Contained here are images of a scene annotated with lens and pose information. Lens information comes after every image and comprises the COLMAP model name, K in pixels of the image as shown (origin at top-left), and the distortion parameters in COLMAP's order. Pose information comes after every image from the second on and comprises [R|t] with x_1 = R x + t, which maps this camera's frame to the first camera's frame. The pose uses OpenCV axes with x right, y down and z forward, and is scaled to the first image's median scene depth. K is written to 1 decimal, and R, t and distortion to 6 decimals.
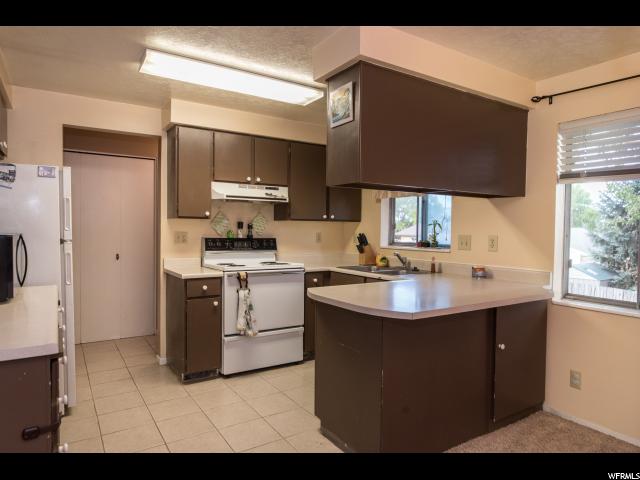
lens RADIAL K [[406.2, 0, 320.0], [0, 406.2, 240.0], [0, 0, 1]] dist [0.001392, 0.000122]
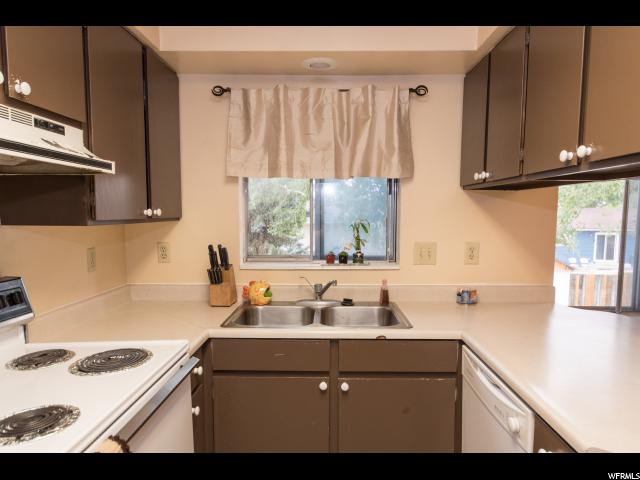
lens RADIAL K [[426.7, 0, 321.6], [0, 426.7, 257.5], [0, 0, 1]] dist [0.002441, 0.000070]
pose [[0.543924, -0.099289, 0.833240, -0.308826], [0.028613, 0.994592, 0.099837, -0.058168], [-0.838646, -0.030462, 0.543824, 0.689888]]
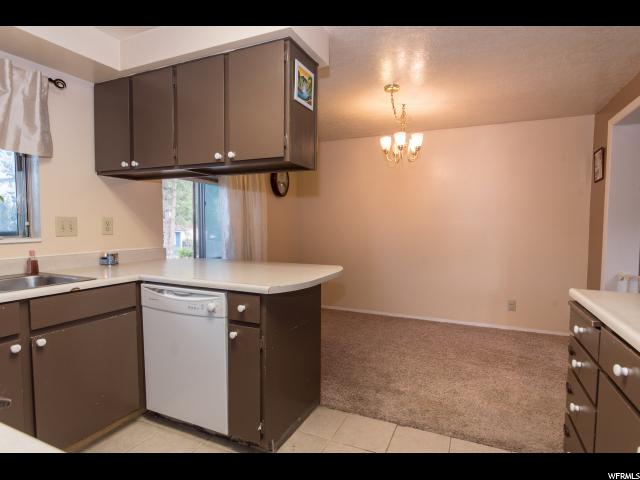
lens RADIAL K [[349.2, 0, 320.0], [0, 349.2, 240.0], [0, 0, 1]] dist [0.019531, 0.000669]
pose [[-0.534453, -0.057198, 0.843261, -0.435733], [0.009319, 0.997248, 0.073550, -0.012356], [-0.845147, 0.047167, -0.532449, 0.868477]]
